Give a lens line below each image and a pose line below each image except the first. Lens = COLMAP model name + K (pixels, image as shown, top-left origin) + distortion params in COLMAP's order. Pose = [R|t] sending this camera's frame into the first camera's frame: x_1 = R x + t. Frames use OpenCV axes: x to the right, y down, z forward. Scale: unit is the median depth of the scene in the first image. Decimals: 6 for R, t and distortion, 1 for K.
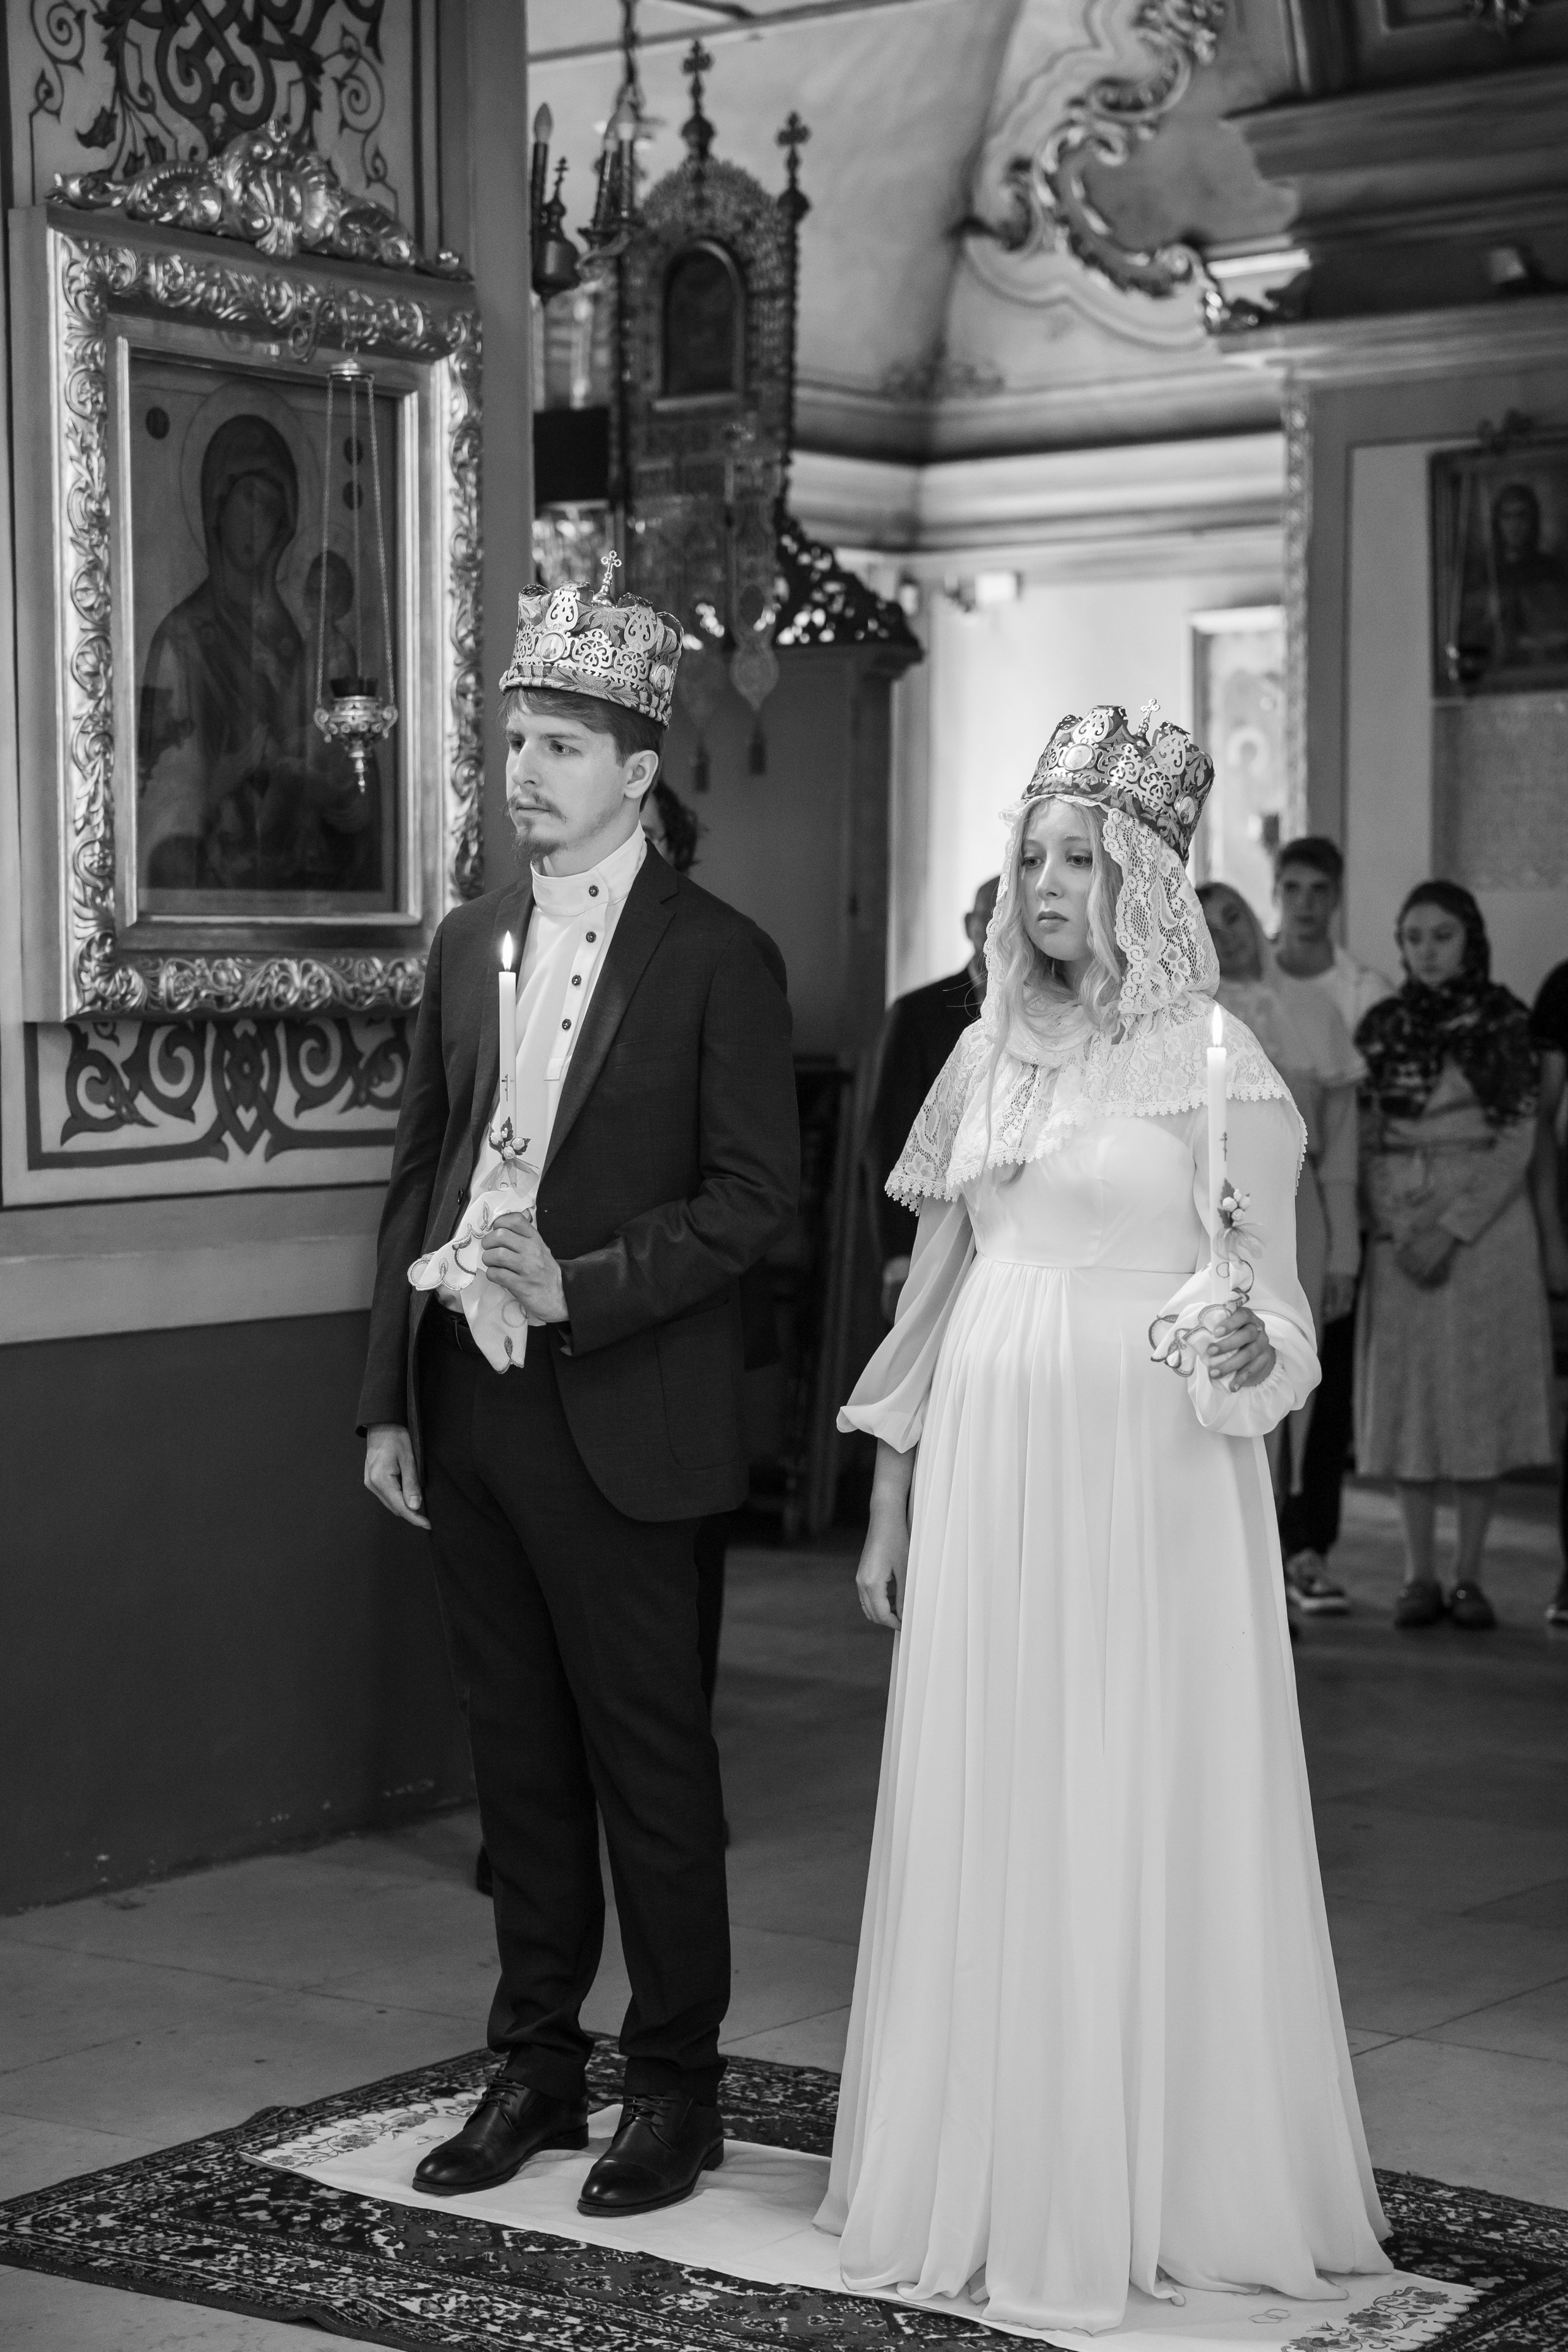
lens RADIAL K [[4553.2, 0, 821.5], [0, 4553.2, 1185.1], [0, 0, 1]] dist [0.210389, 0.395689]
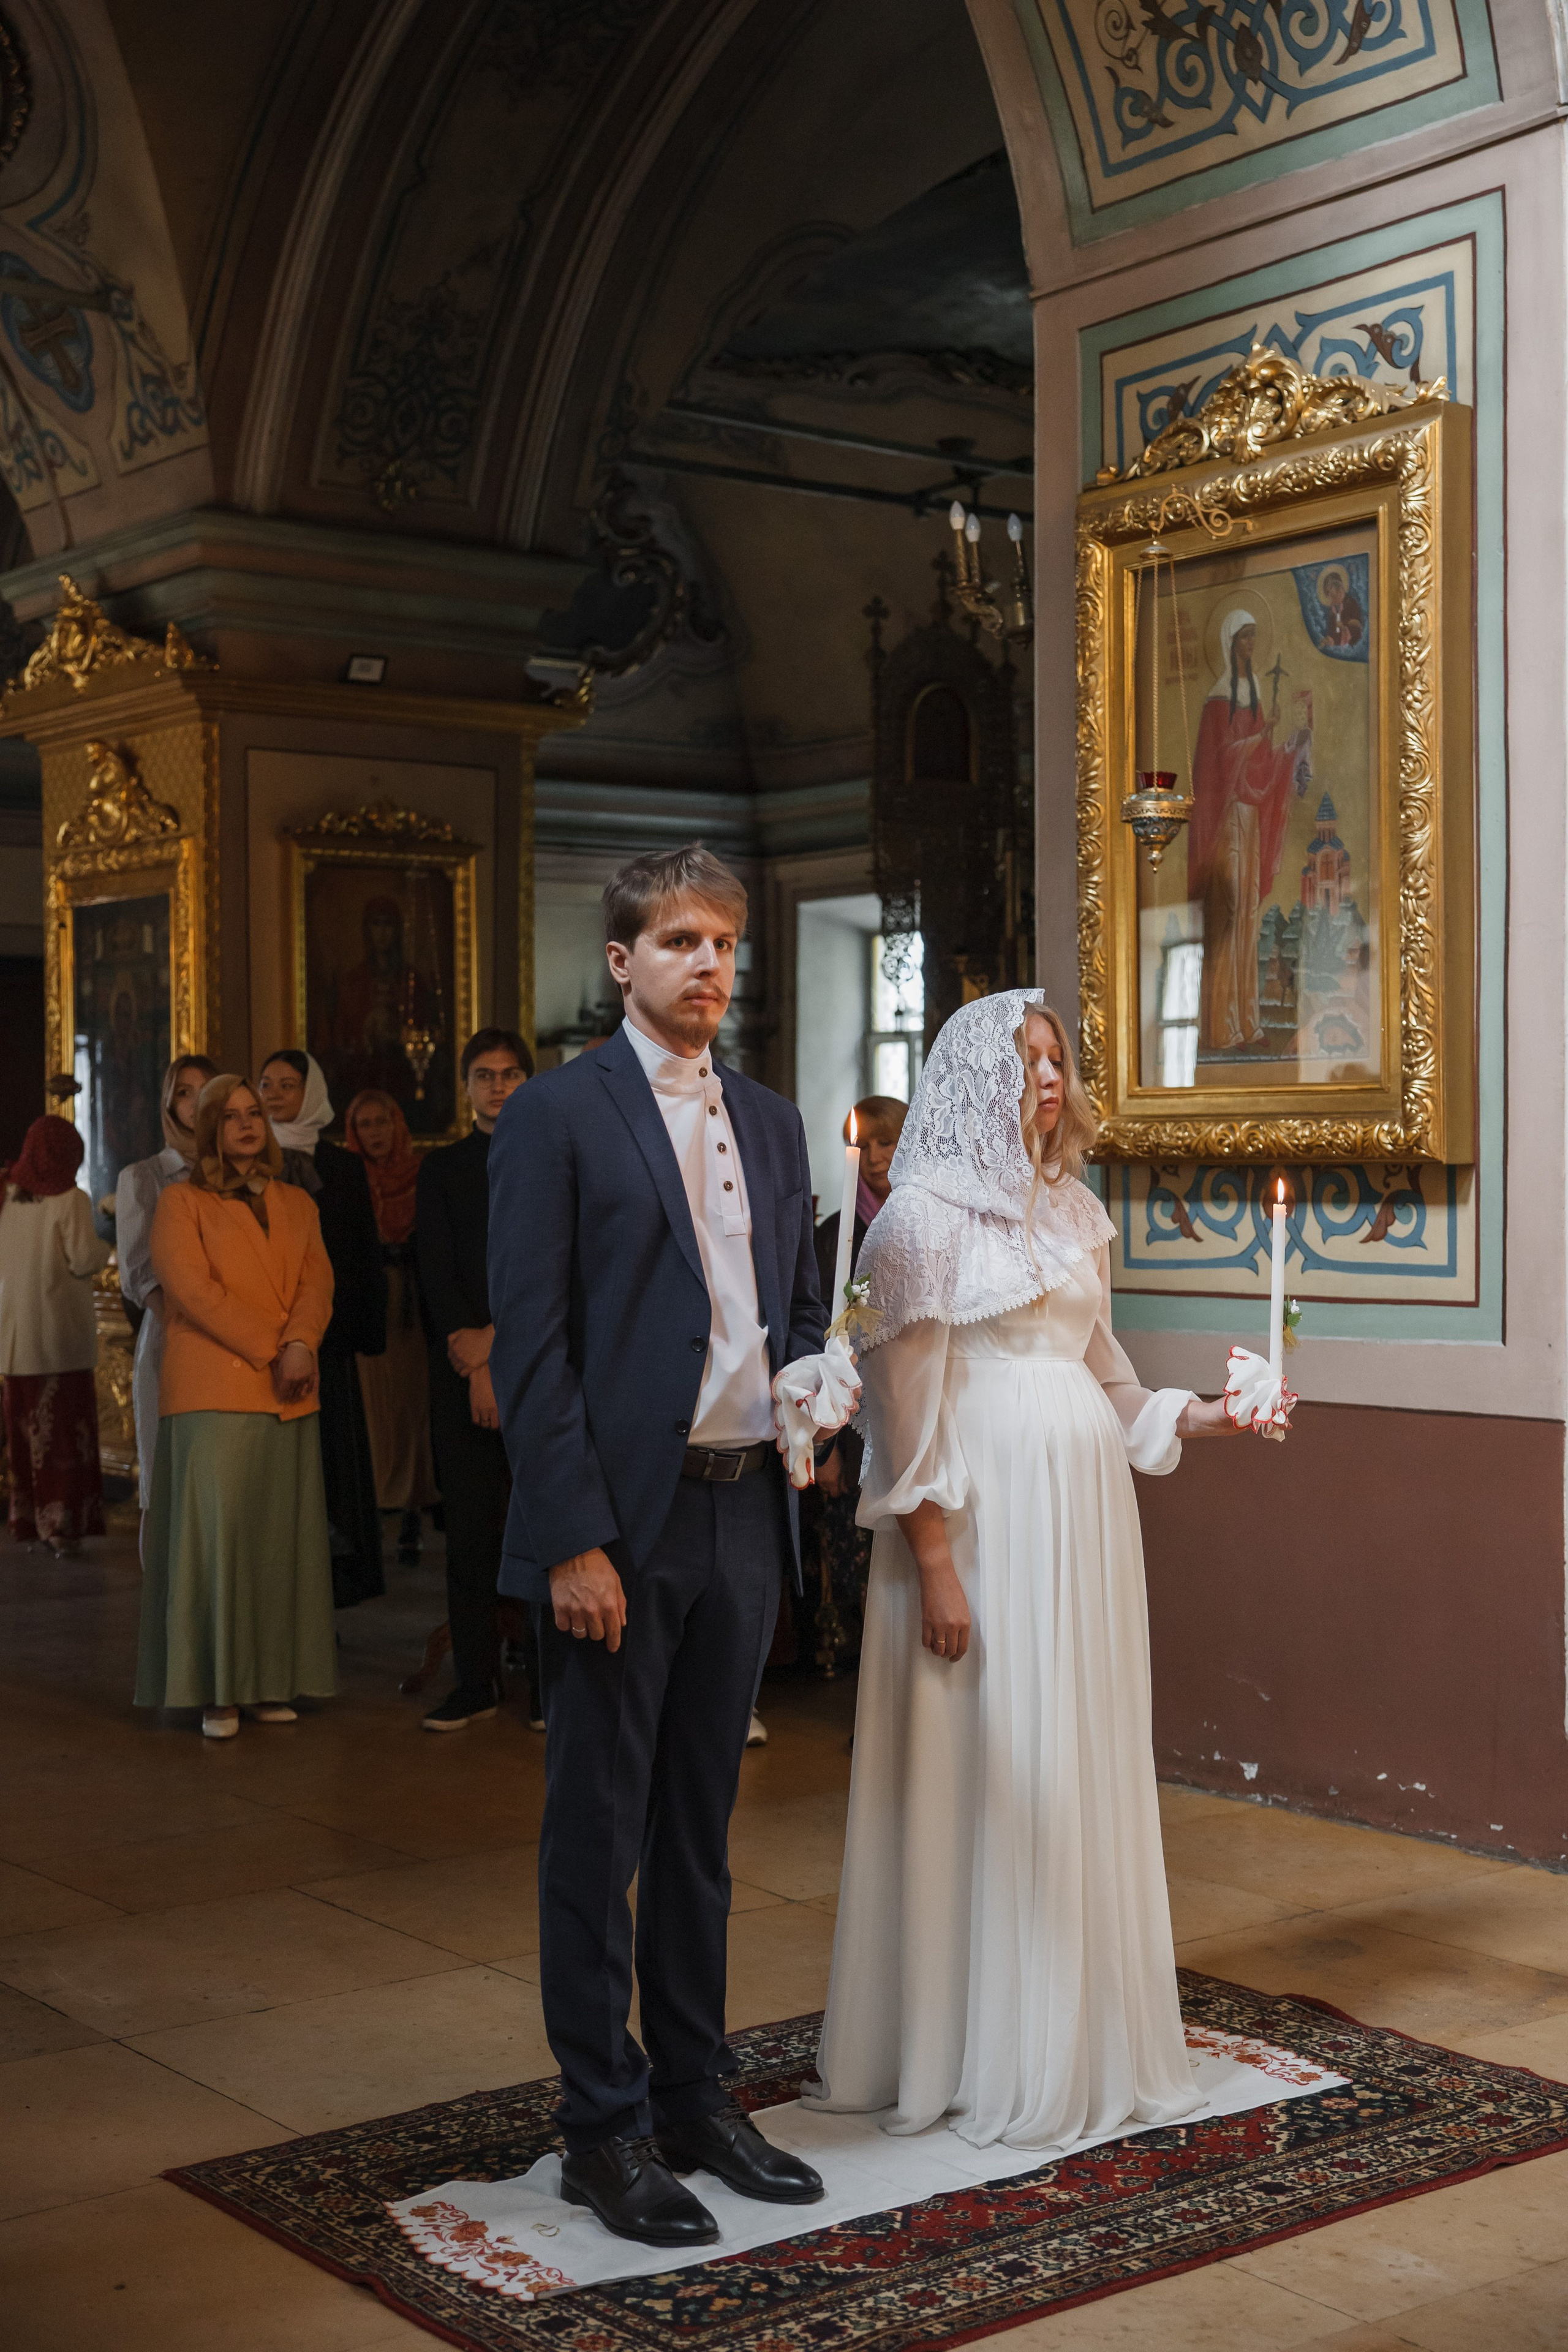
lens RADIAL K [[3070.4, 0, 784.0], [0, 3070.4, 1176.0], [0, 0, 1]] dist [0.095355, 0.003330]
pose [[0.275227, -0.009969, 0.961328, -0.608564], [0.058814, 0.998248, -0.006487, -0.024621], [-0.959579, 0.058325, 0.275331, 0.581936]]
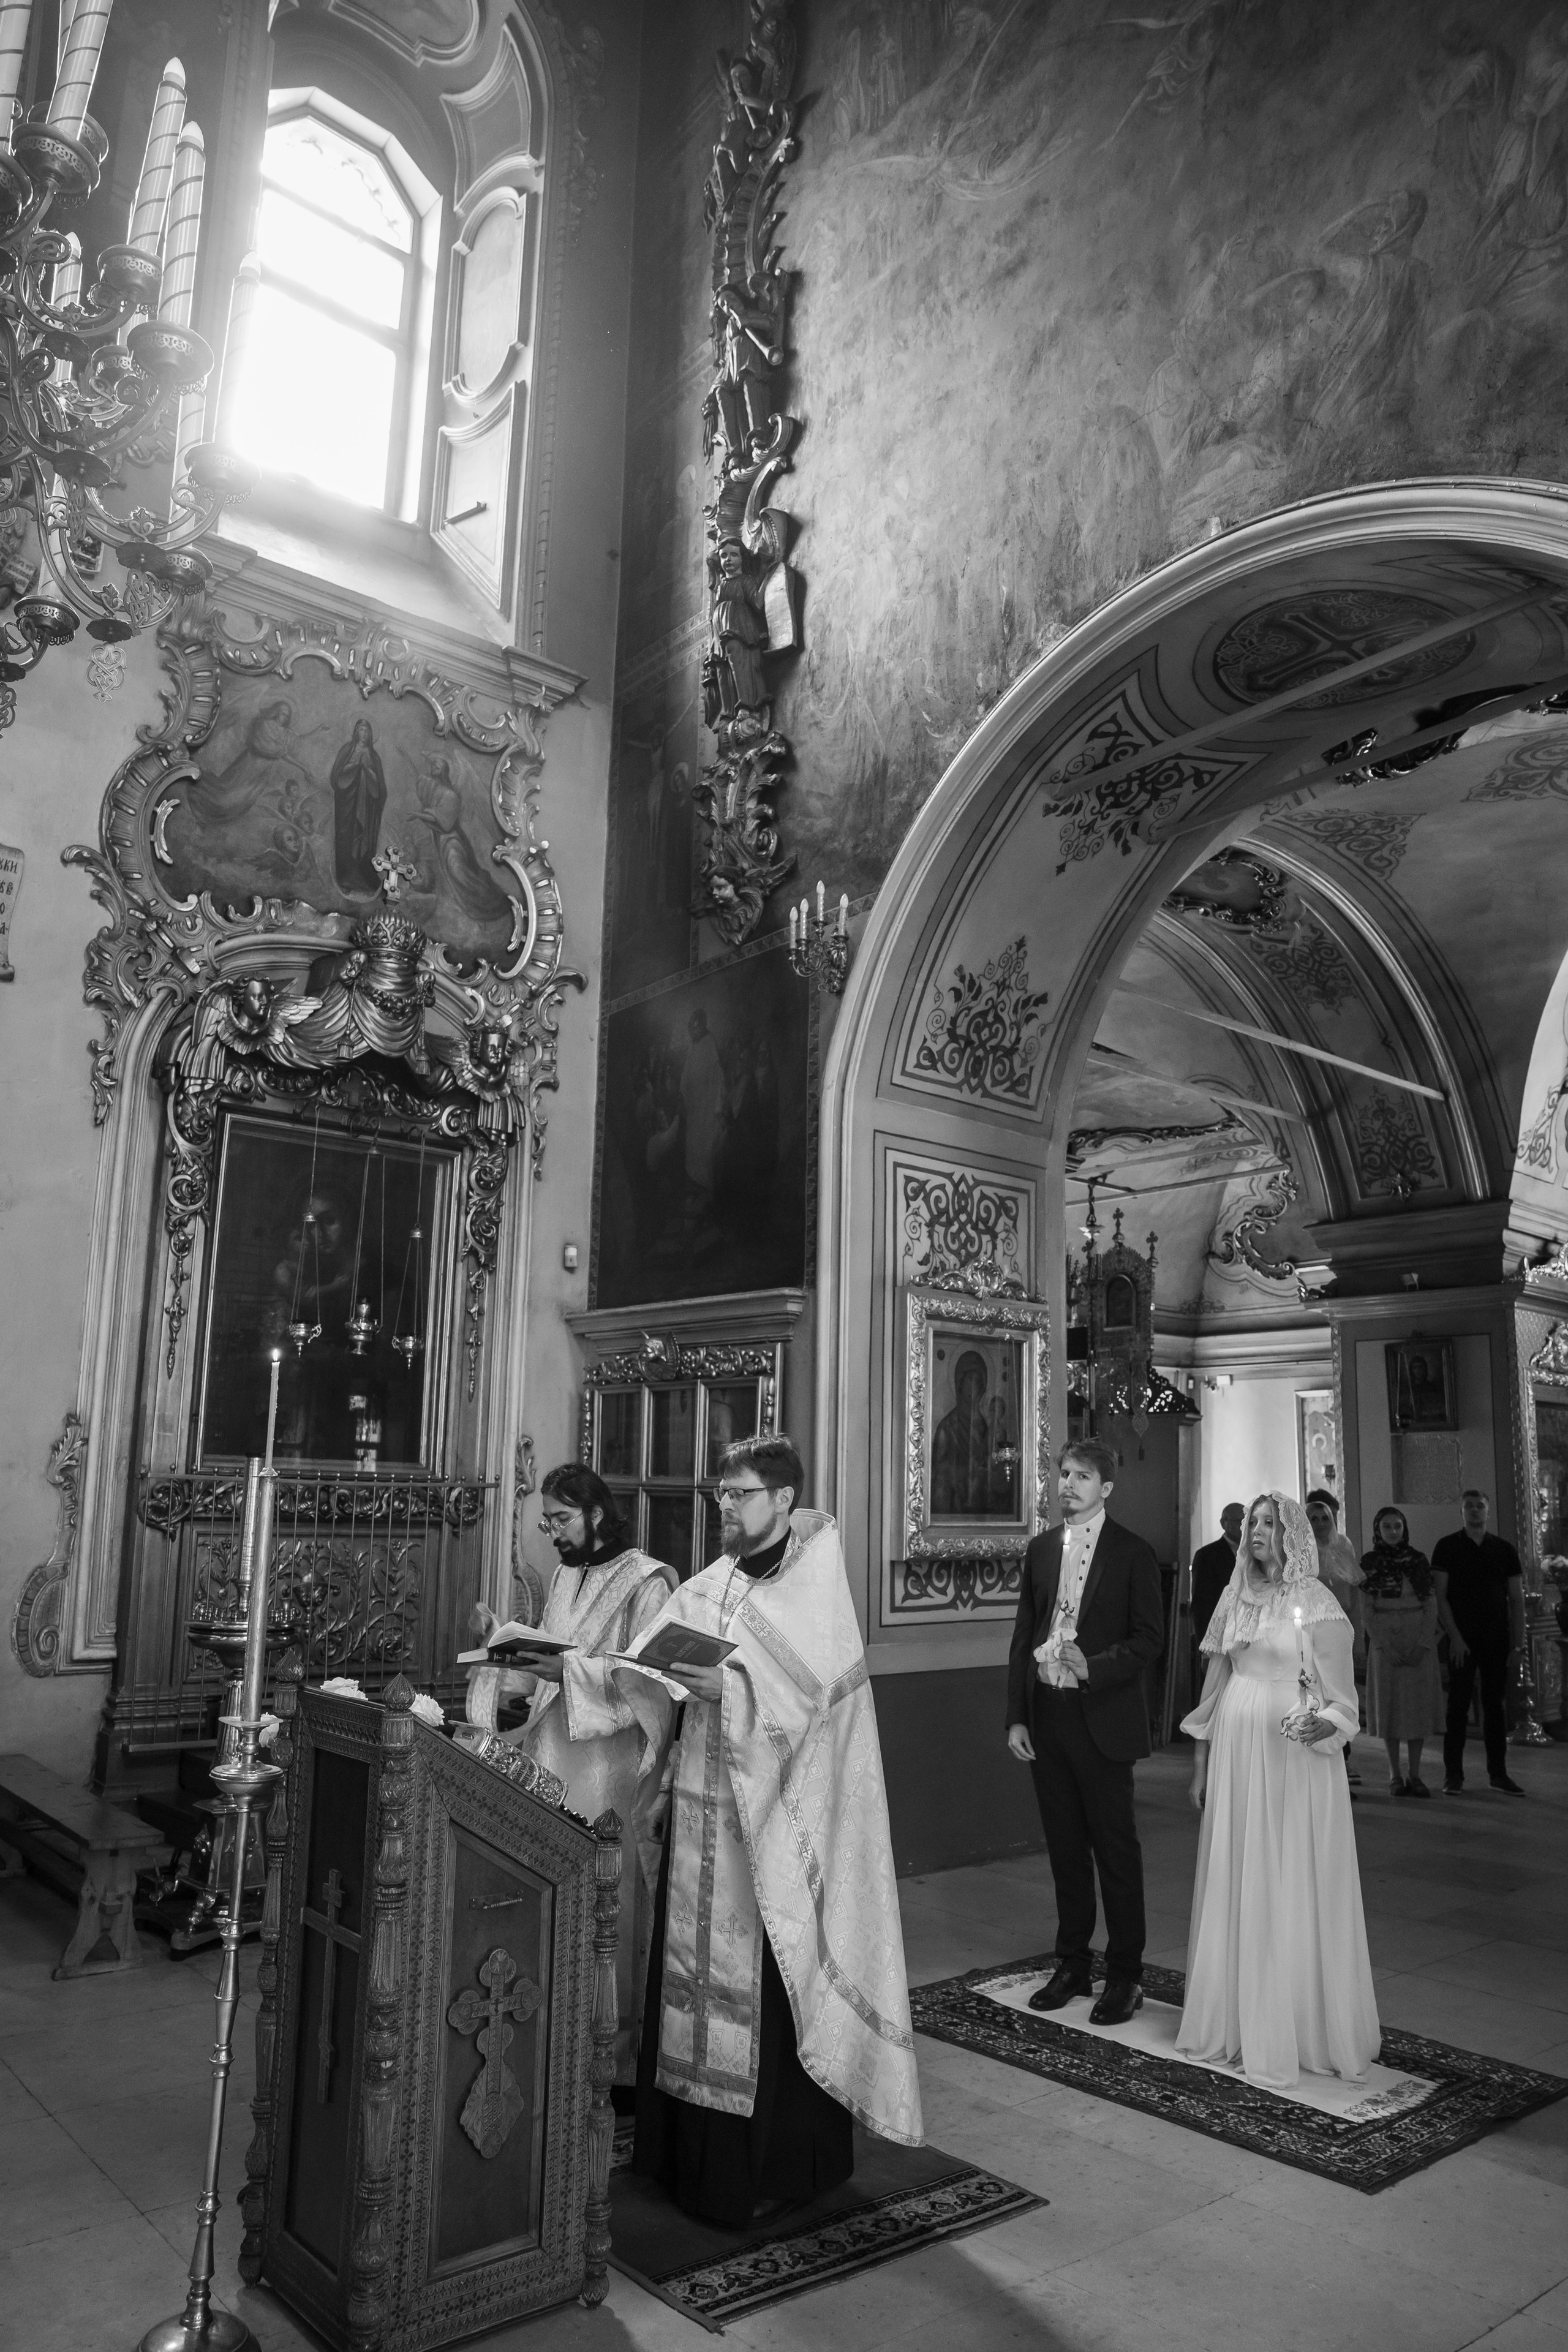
lens RADIAL K [[1639.5, 0, 792.5], [0, 1639.5, 1187.0], [0, 0, 1]] dist [-0.110888, 0.108566]
pose [[0.976622, -0.013907, -0.214512, -0.010773], [-0.036890, 0.972258, -0.230984, -0.024728], [0.211773, 0.233498, 0.949016, -0.040376]]
